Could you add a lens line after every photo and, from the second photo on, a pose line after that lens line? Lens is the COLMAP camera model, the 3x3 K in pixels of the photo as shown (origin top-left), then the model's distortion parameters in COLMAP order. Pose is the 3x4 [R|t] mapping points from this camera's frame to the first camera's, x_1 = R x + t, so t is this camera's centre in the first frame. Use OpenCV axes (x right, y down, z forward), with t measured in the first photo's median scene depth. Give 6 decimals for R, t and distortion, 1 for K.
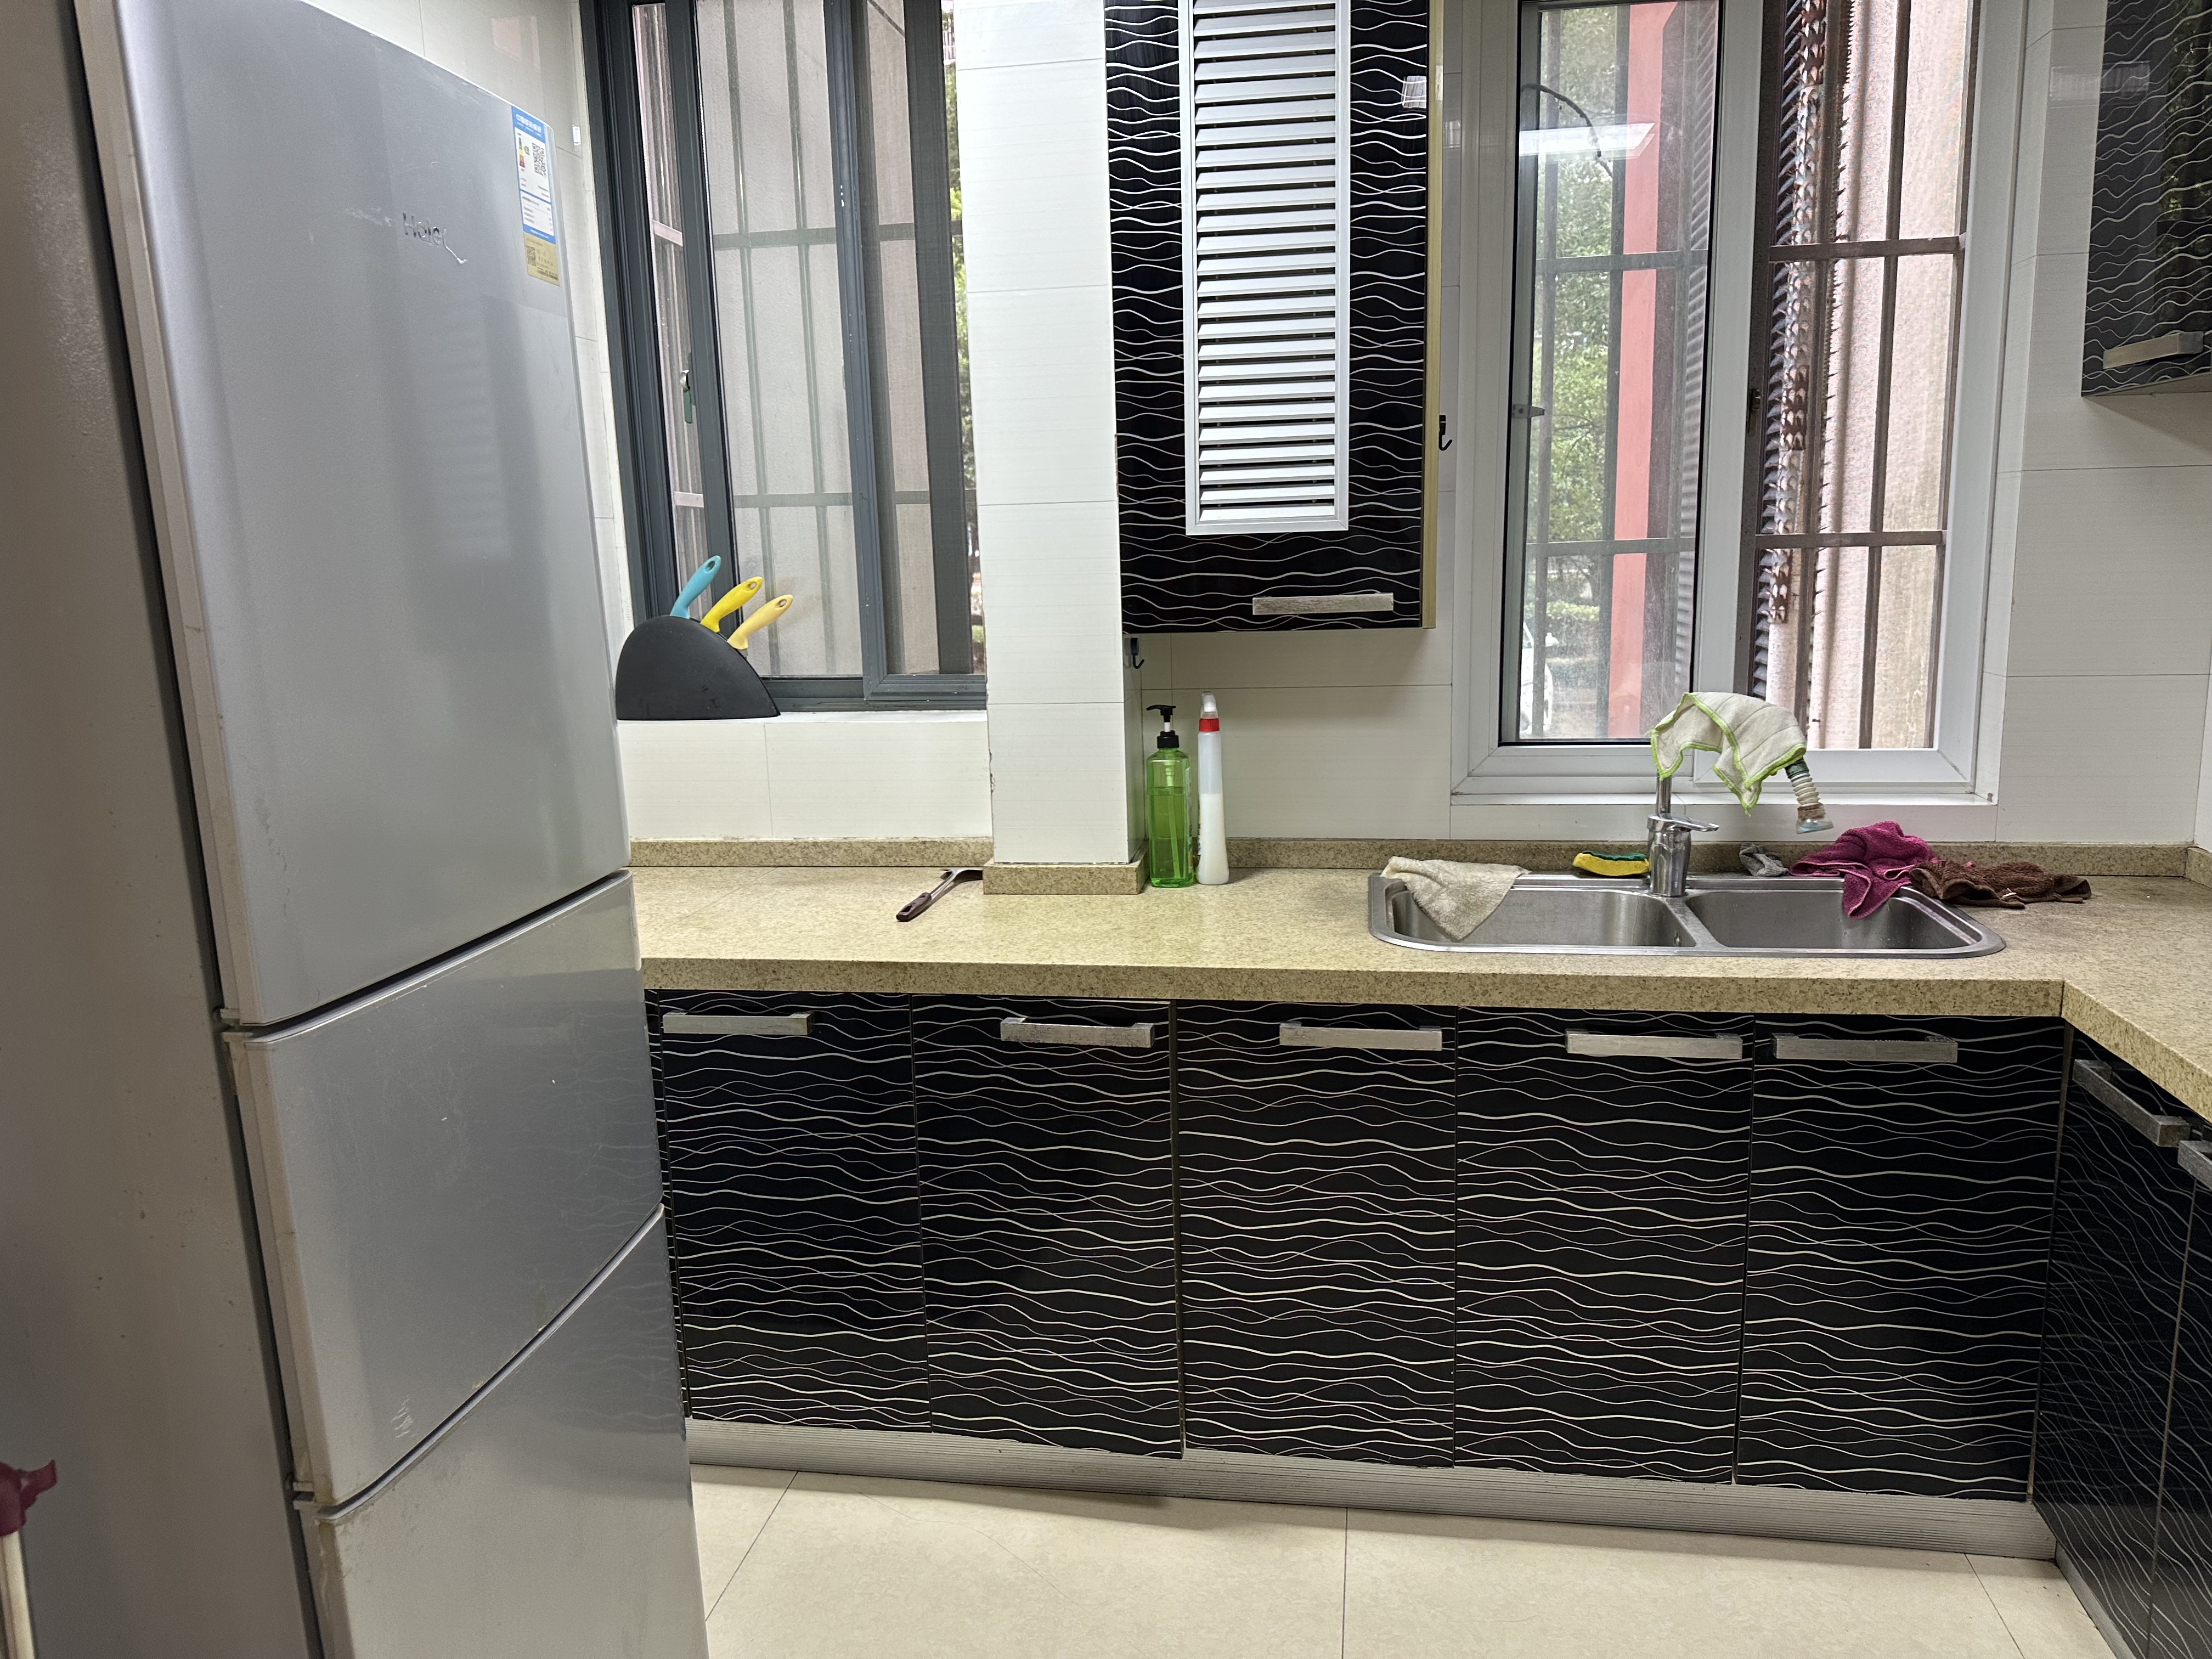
lens RADIAL K [[1539.0, 0, 1108.0], [0, 1539.0, 823.3], [0, 0, 1]] dist [0.139948, -0.214671]
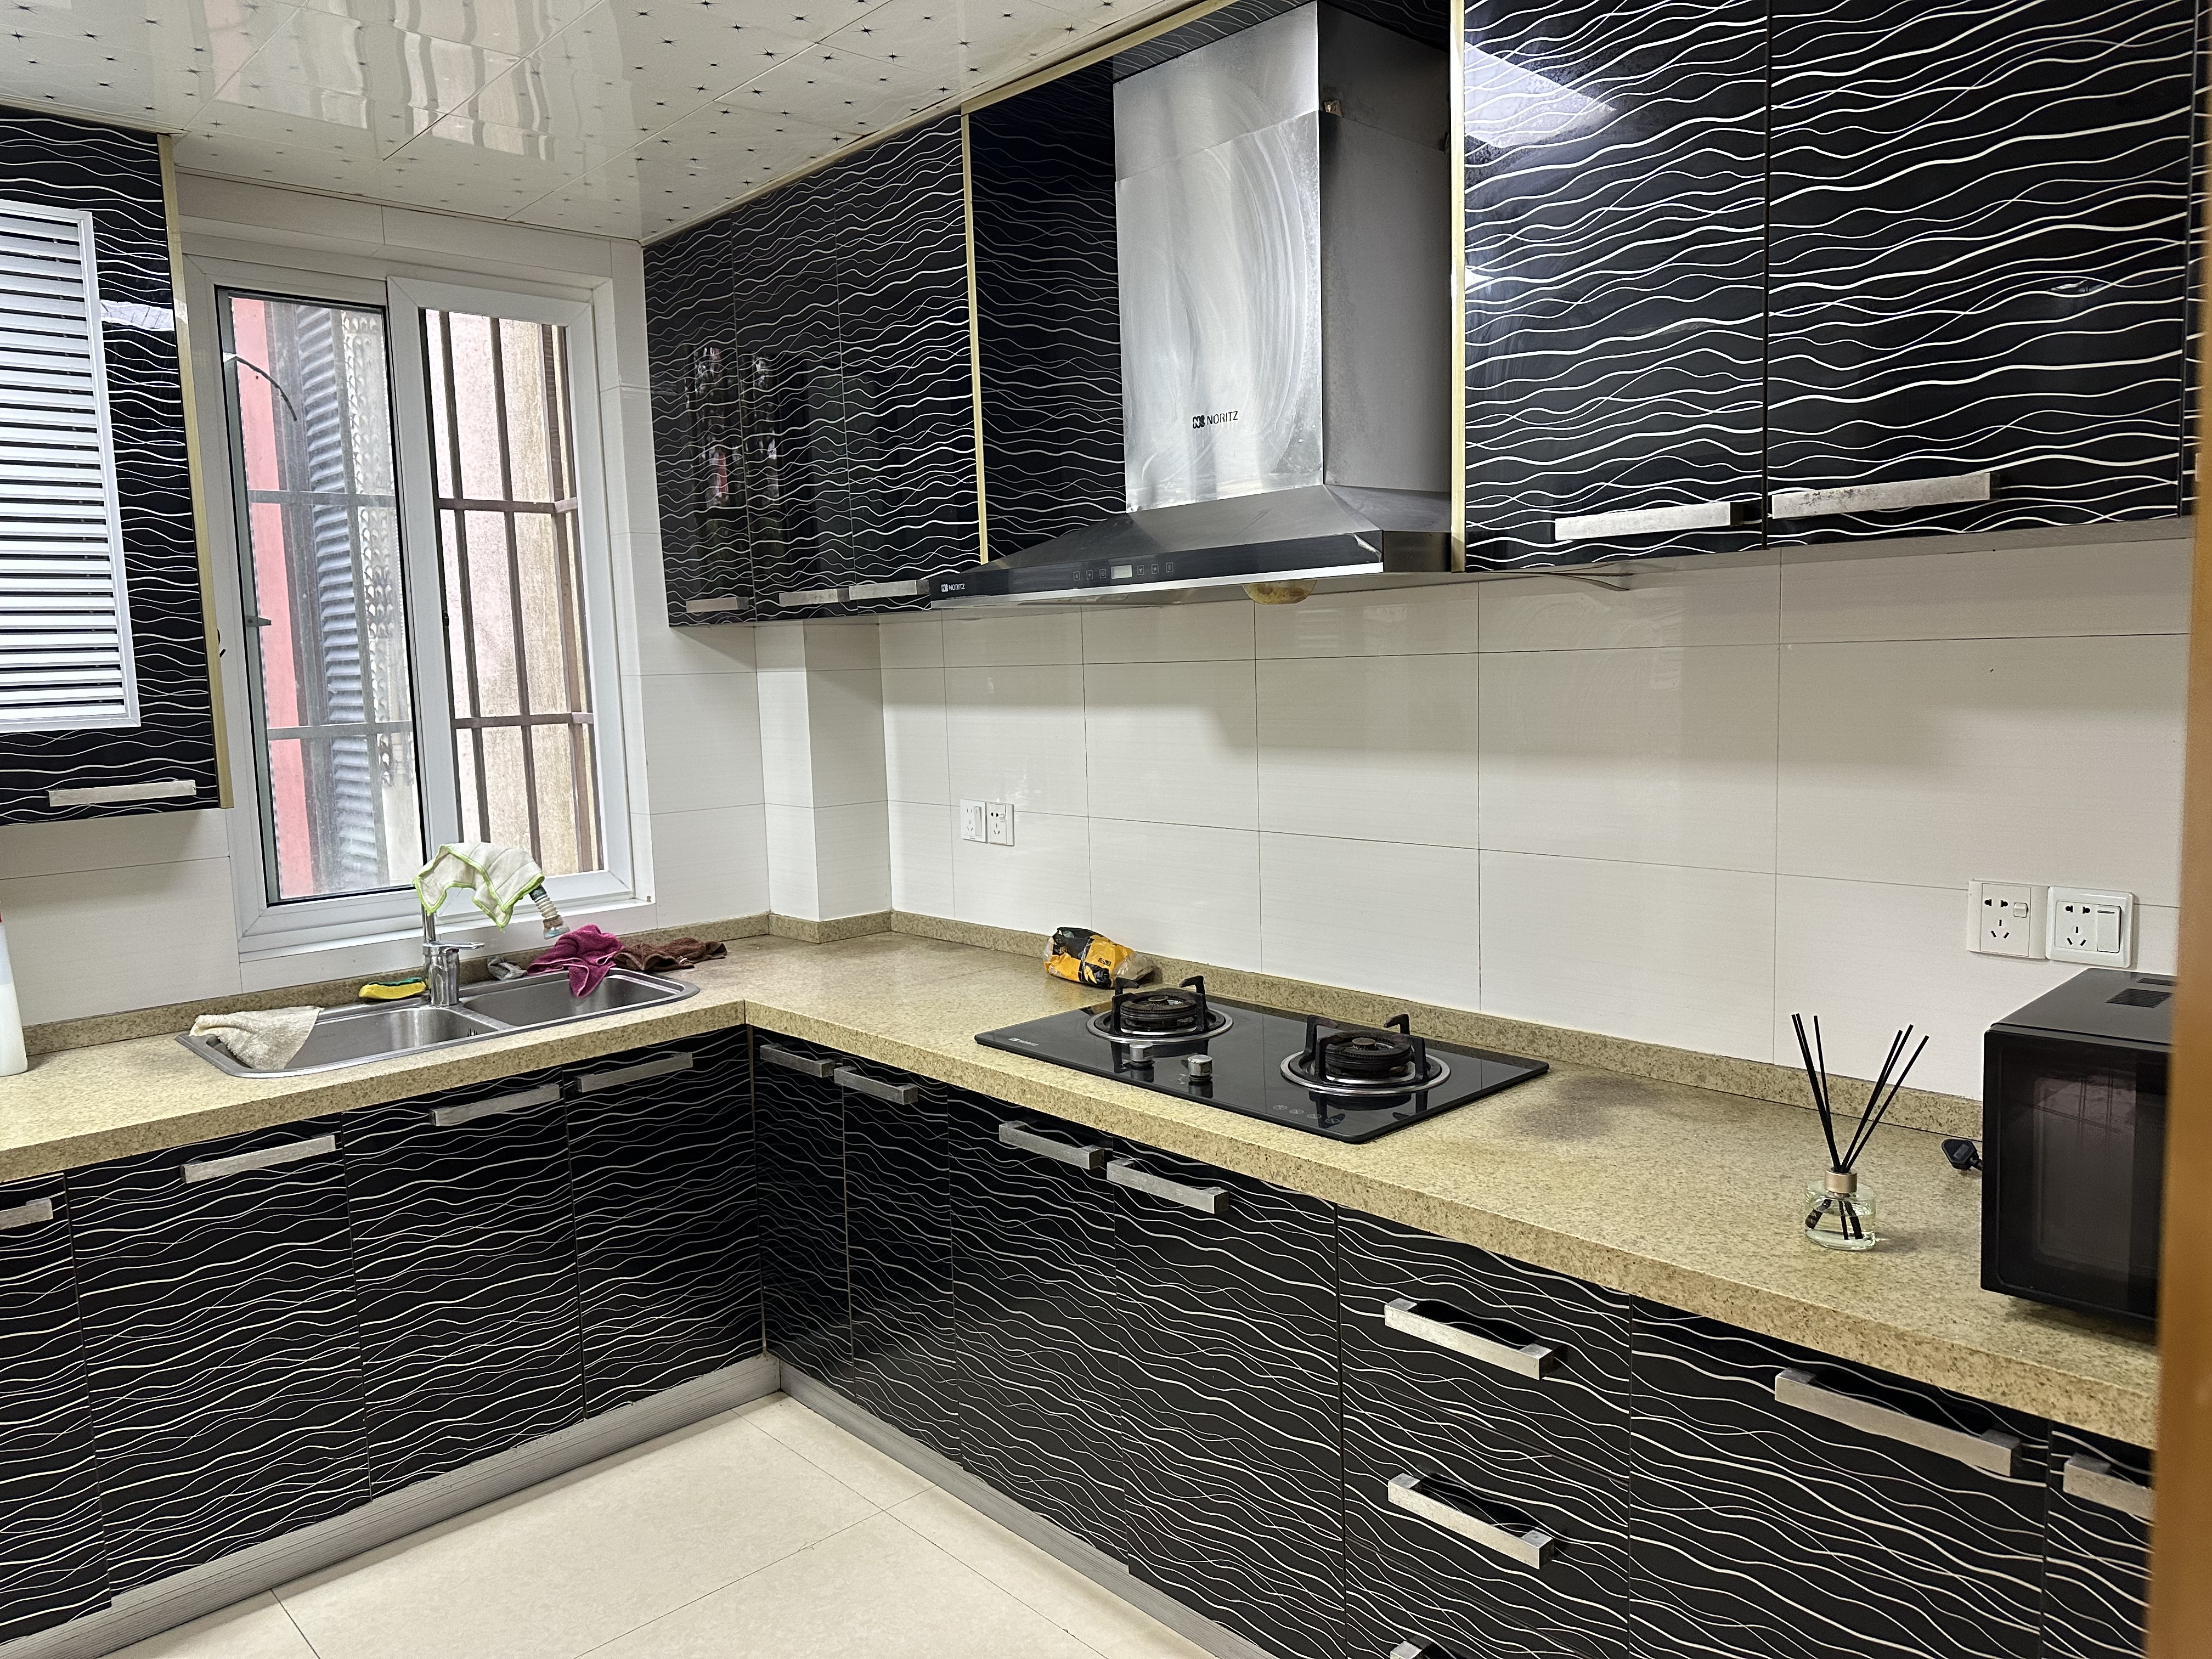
lens RADIAL K [[1530.5, 0, 1115.0], [0, 1530.5, 818.8], [0, 0, 1]] dist [-0.005928, -0.006348]
pose [[0.615010, -0.077045, 0.784747, -0.286546], [0.155668, 0.987492, -0.025048, 0.013161], [-0.773001, 0.137565, 0.619310, -0.216048]]
